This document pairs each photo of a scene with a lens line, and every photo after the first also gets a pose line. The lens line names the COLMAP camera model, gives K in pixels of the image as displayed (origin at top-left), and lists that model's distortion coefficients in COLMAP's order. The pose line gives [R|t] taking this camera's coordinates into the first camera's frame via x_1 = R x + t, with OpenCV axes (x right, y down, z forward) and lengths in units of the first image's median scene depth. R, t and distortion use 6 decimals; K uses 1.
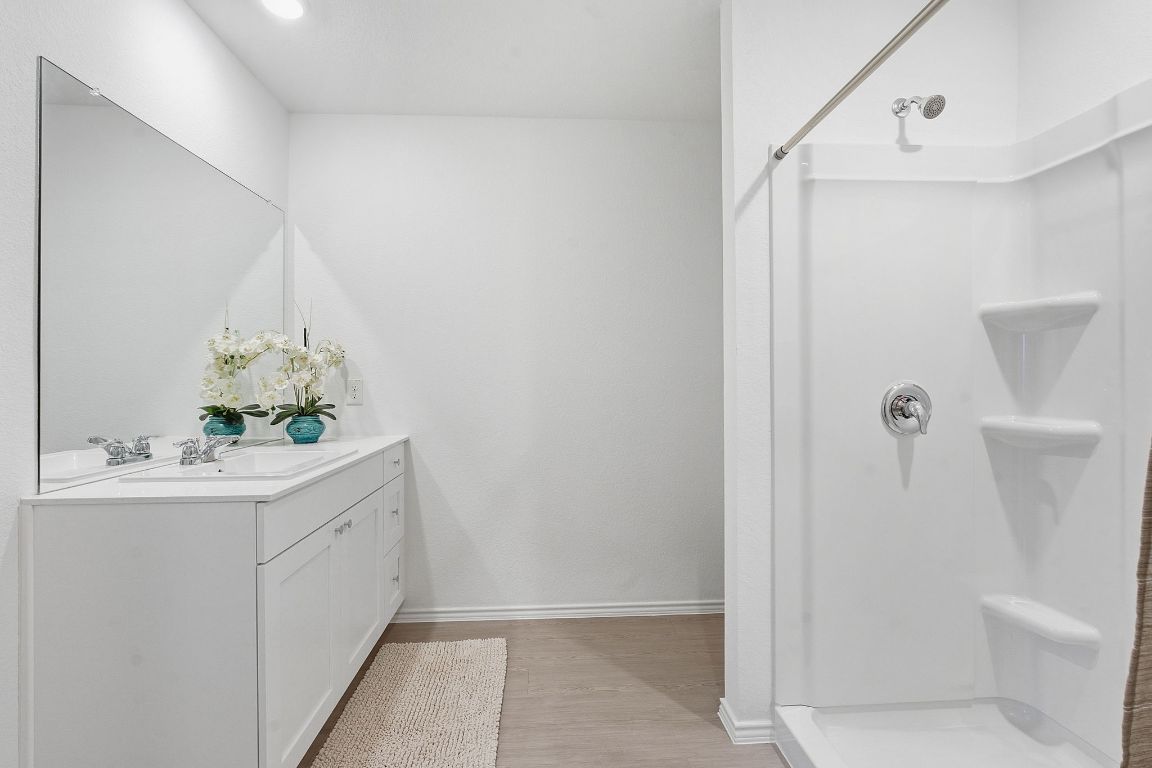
lens RADIAL K [[516.4, 0, 577.8], [0, 516.4, 374.2], [0, 0, 1]] dist [-0.001101, -0.000026]
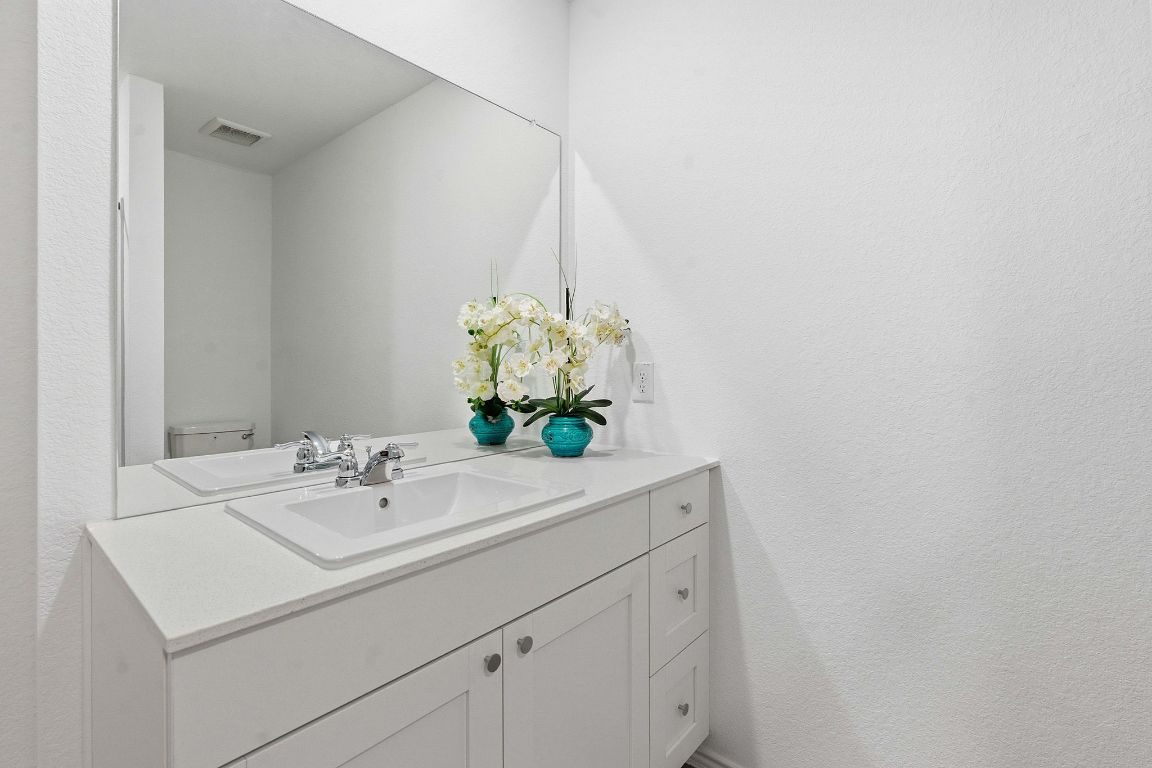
lens RADIAL K [[528.1, 0, 569.7], [0, 528.1, 363.0], [0, 0, 1]] dist [-0.019152, 0.000254]
pose [[0.719692, 0.000837, -0.694293, -0.038156], [0.005019, 0.999967, 0.006408, 0.005719], [0.694275, -0.008096, 0.719664, 0.493560]]
